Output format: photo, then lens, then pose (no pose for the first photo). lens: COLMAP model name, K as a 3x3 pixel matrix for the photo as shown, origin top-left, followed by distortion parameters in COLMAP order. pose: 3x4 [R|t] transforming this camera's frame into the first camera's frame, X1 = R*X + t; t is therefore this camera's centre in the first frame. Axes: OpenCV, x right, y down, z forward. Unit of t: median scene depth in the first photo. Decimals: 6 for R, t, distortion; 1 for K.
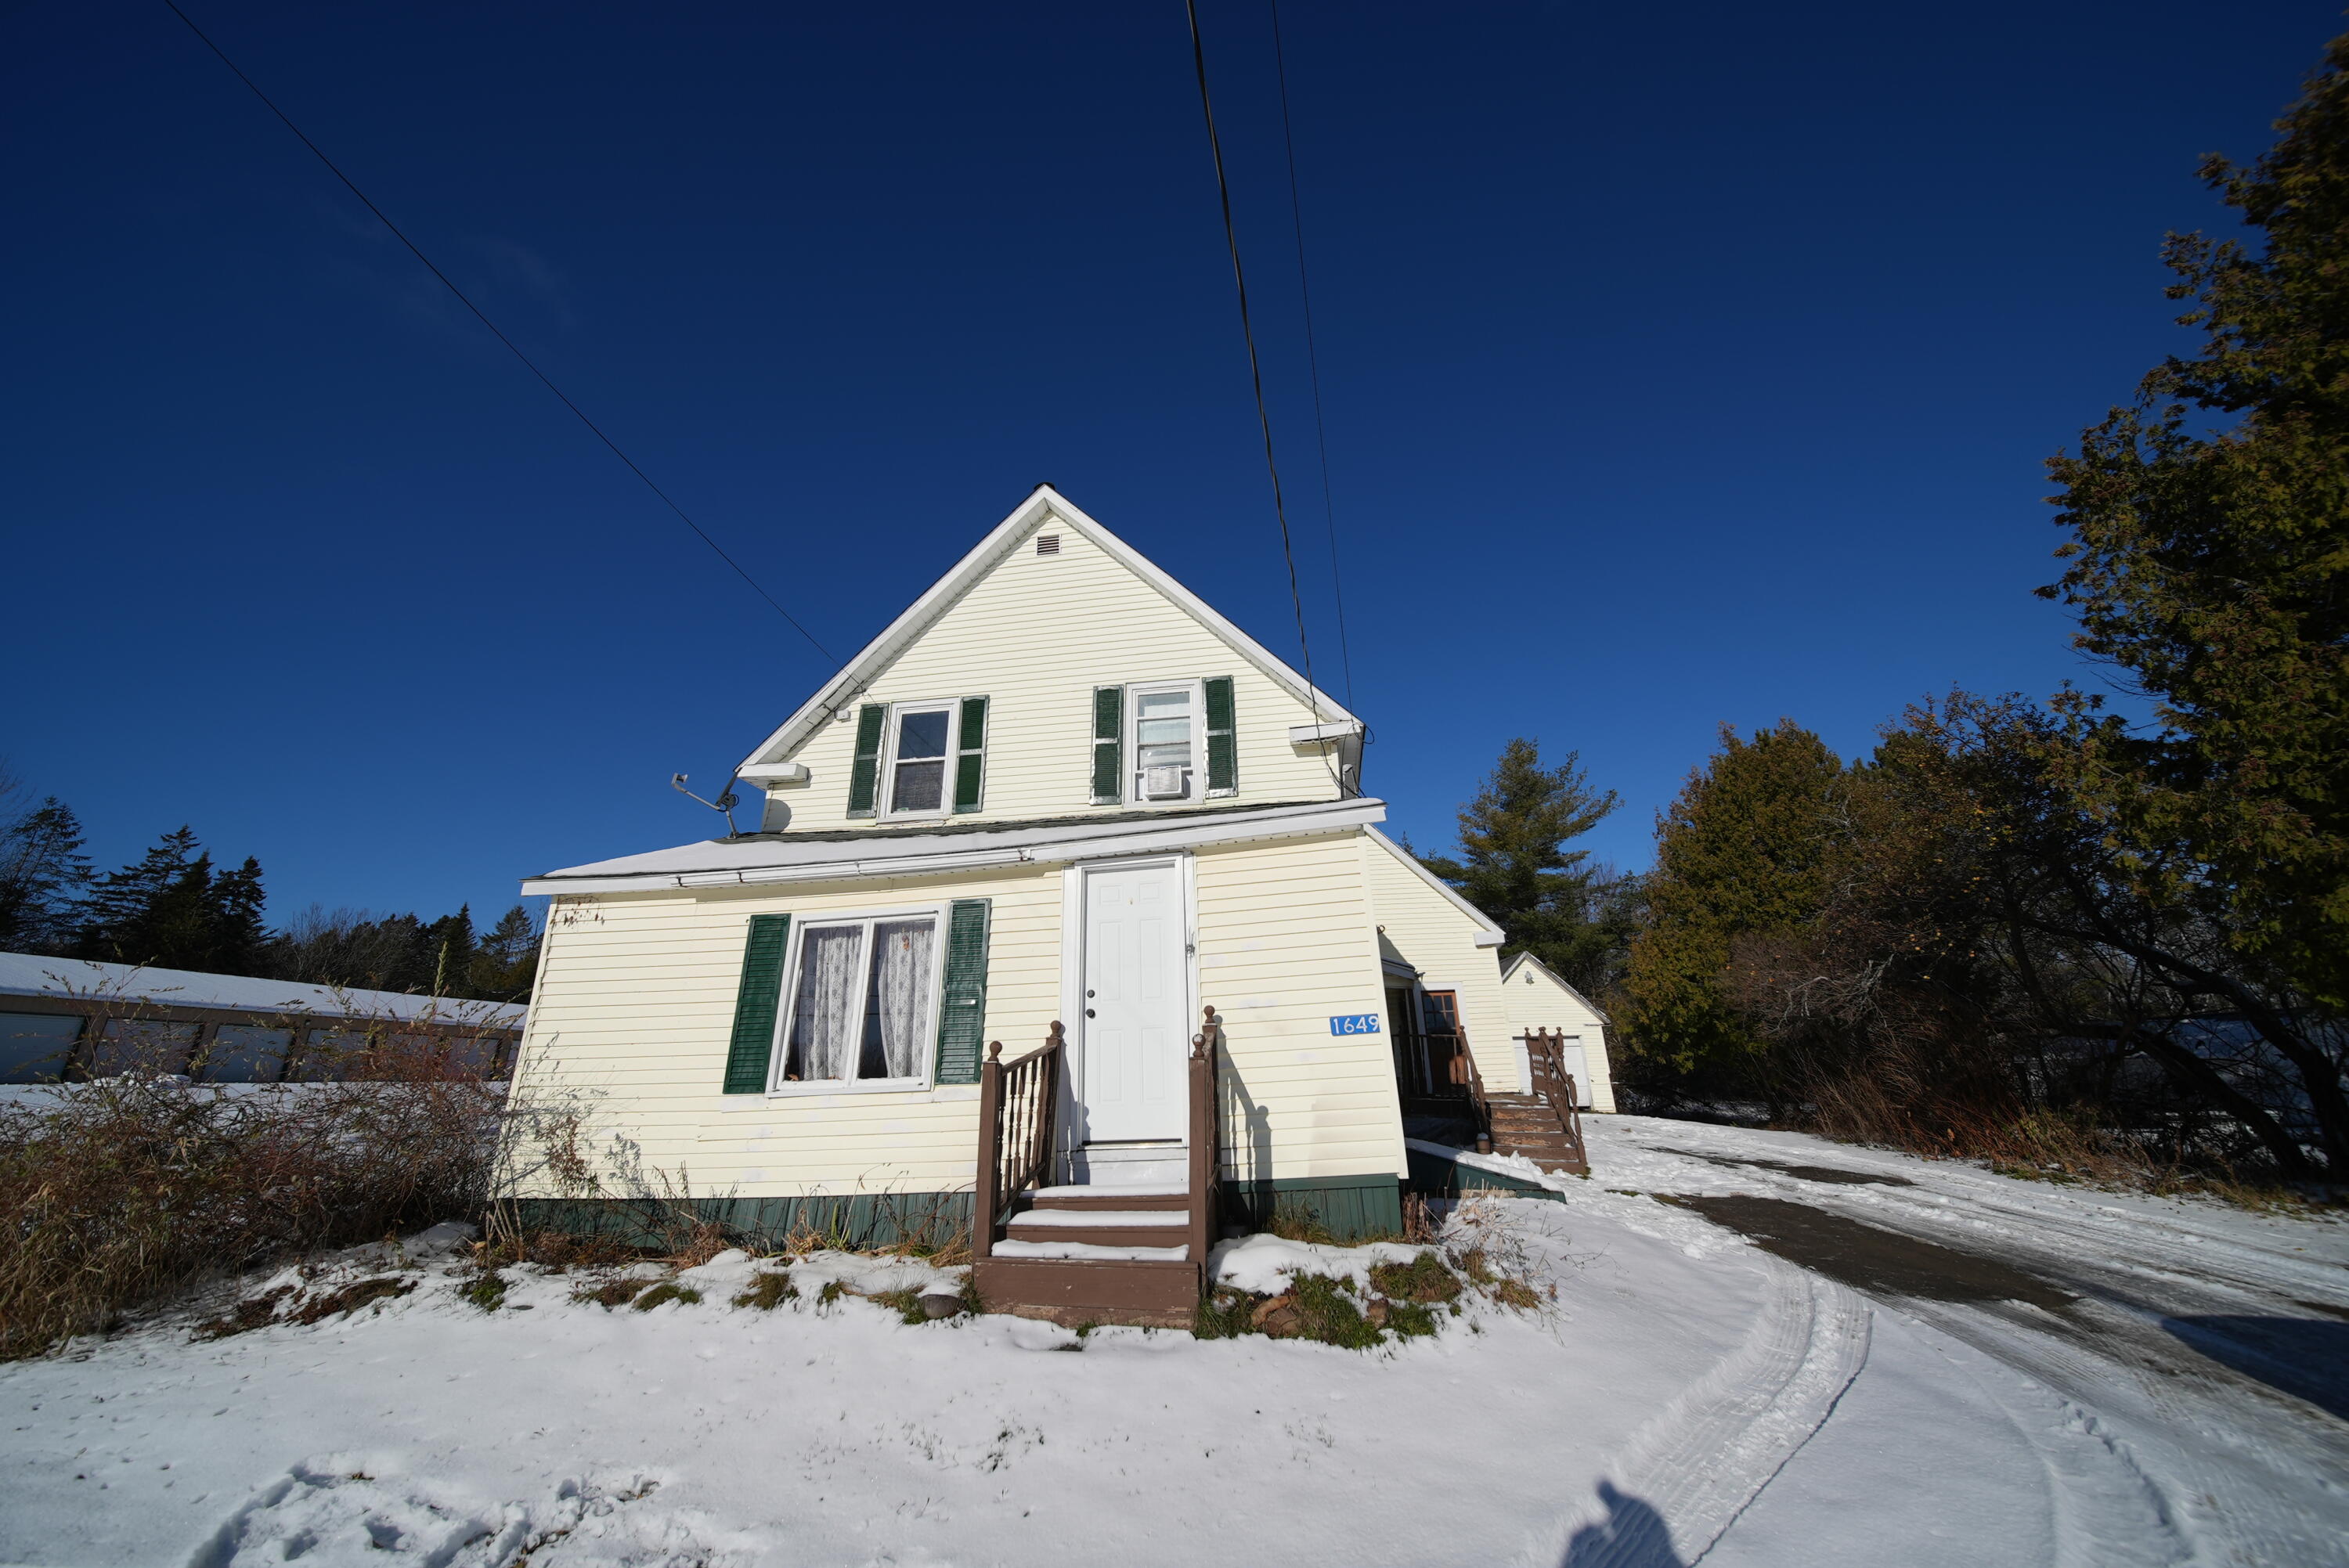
lens RADIAL K [[821.1, 0, 1170.9], [0, 821.1, 789.8], [0, 0, 1]] dist [0.001452, -0.002193]
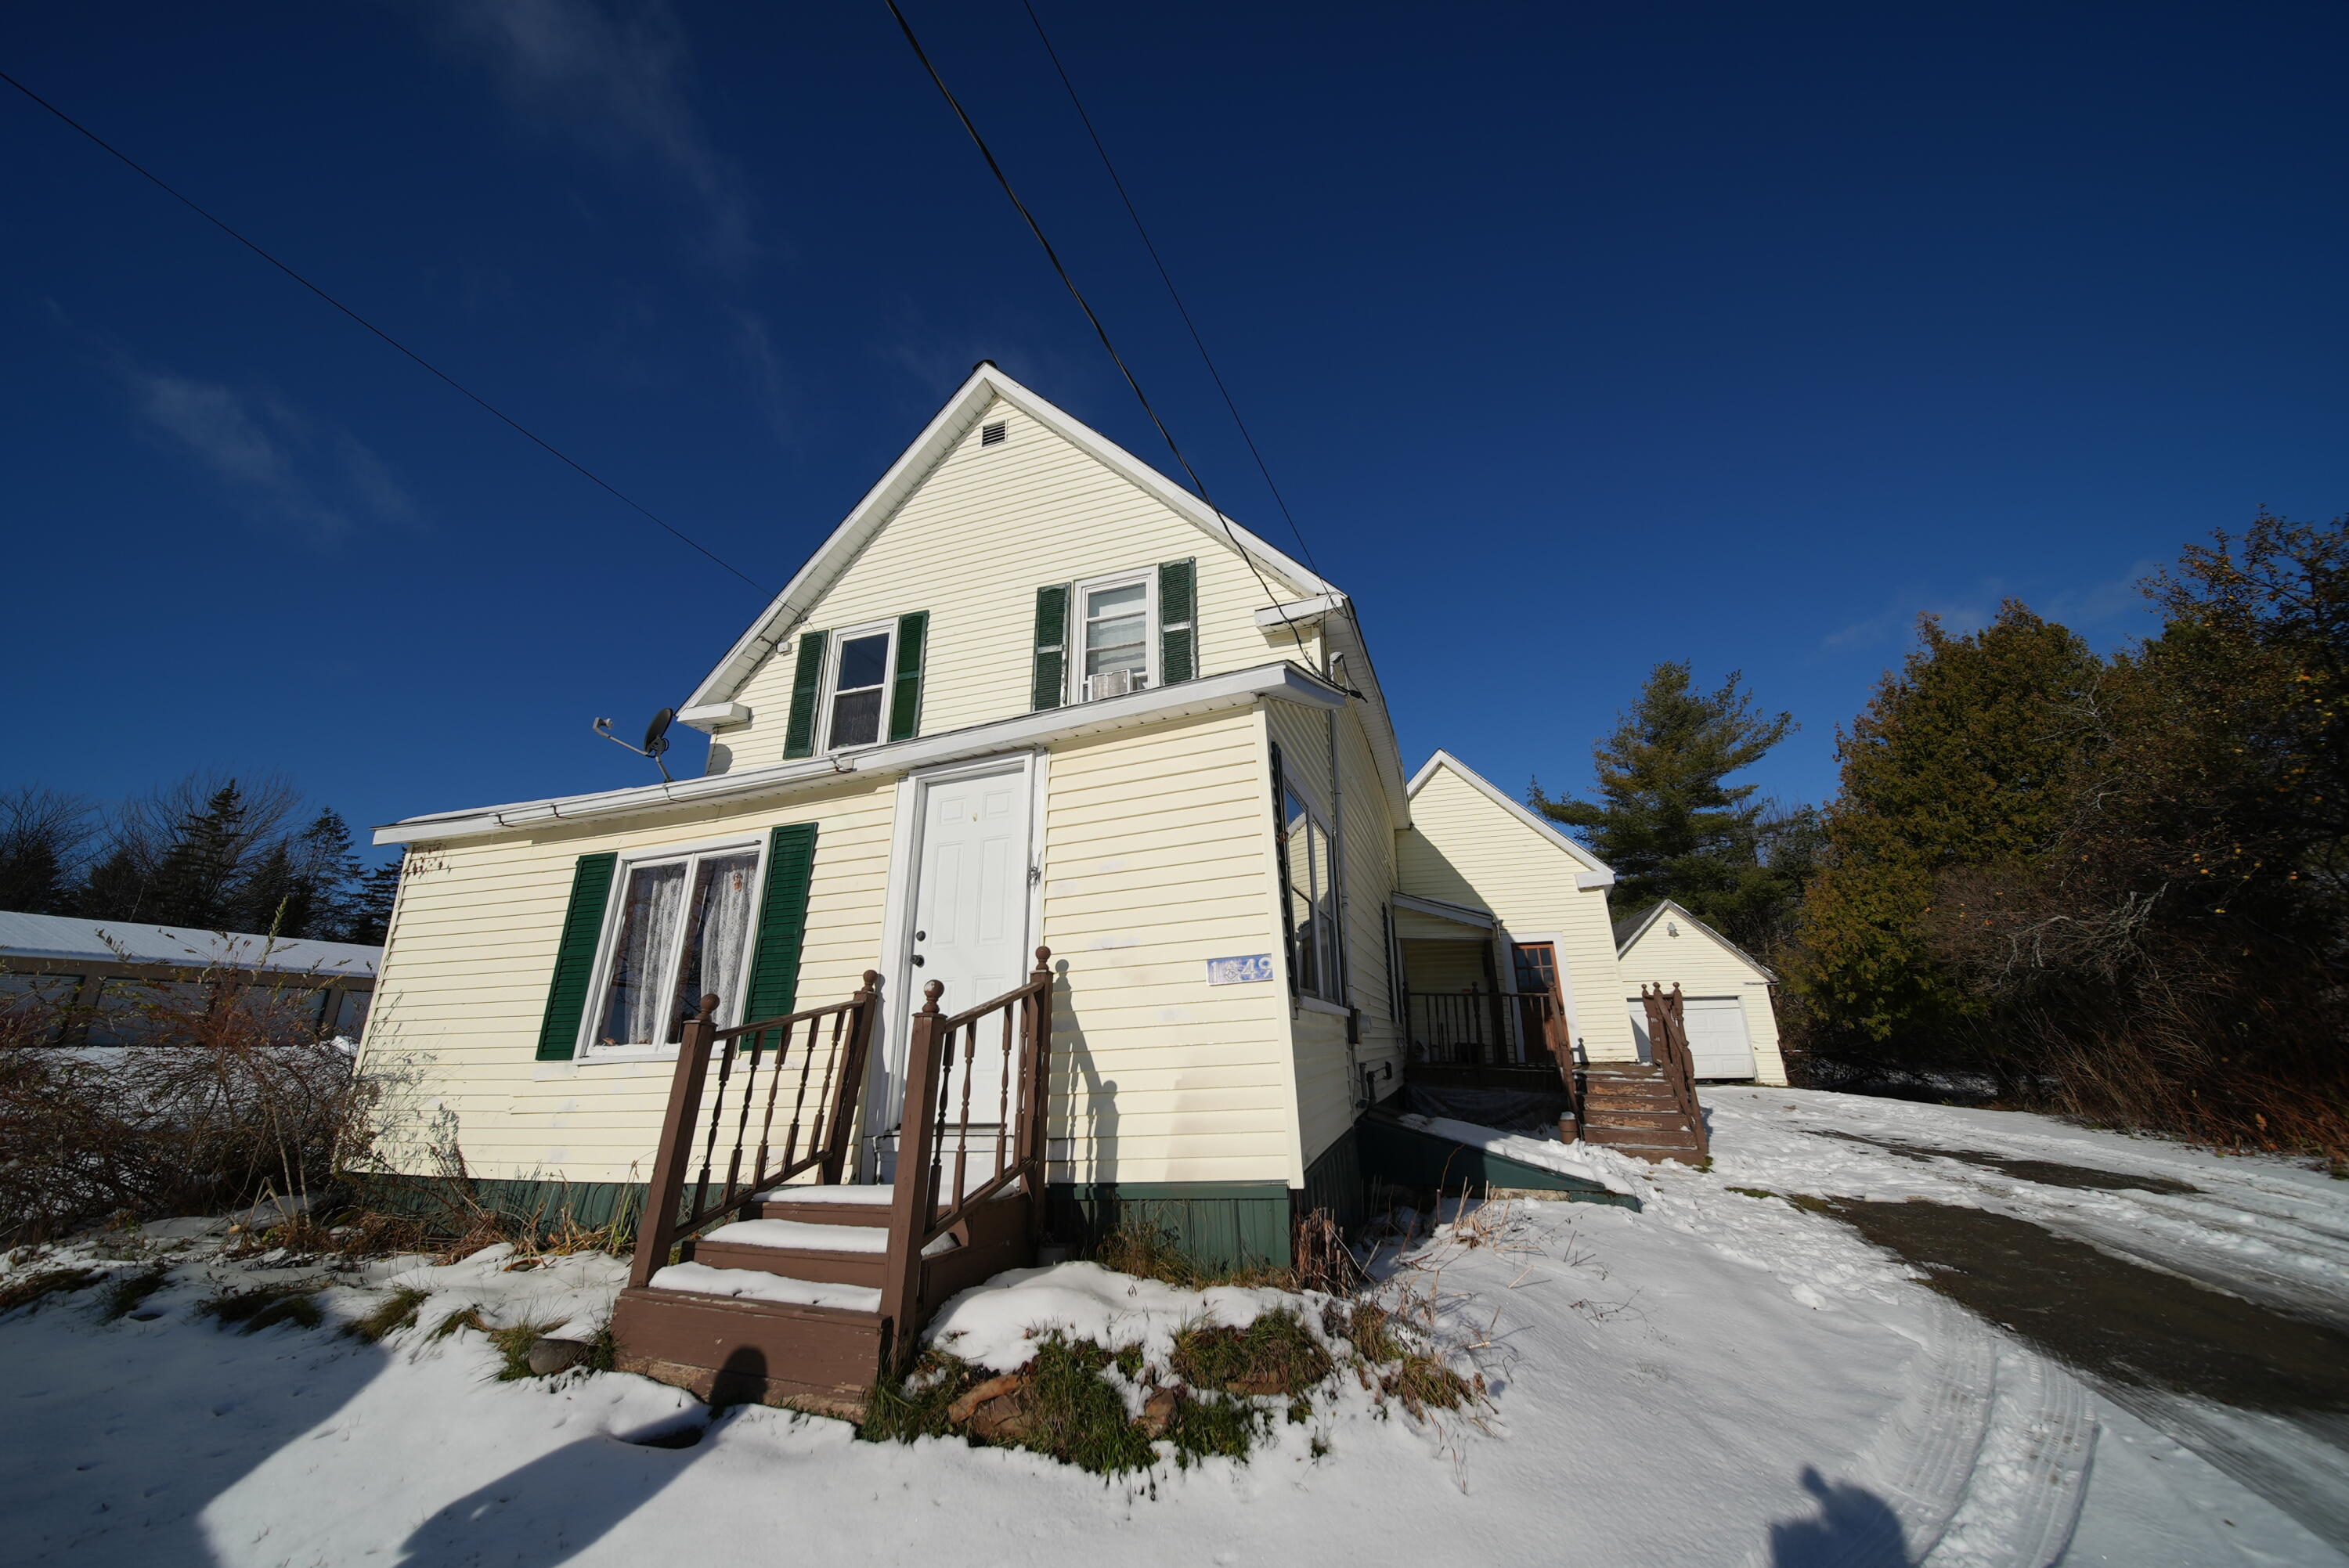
lens RADIAL K [[821.1, 0, 1170.9], [0, 821.1, 789.8], [0, 0, 1]] dist [0.001452, -0.002193]
pose [[0.984589, -0.049068, -0.167858, 0.169734], [0.055399, 0.997911, 0.033241, 0.060548], [0.165877, -0.042028, 0.985251, 0.173595]]
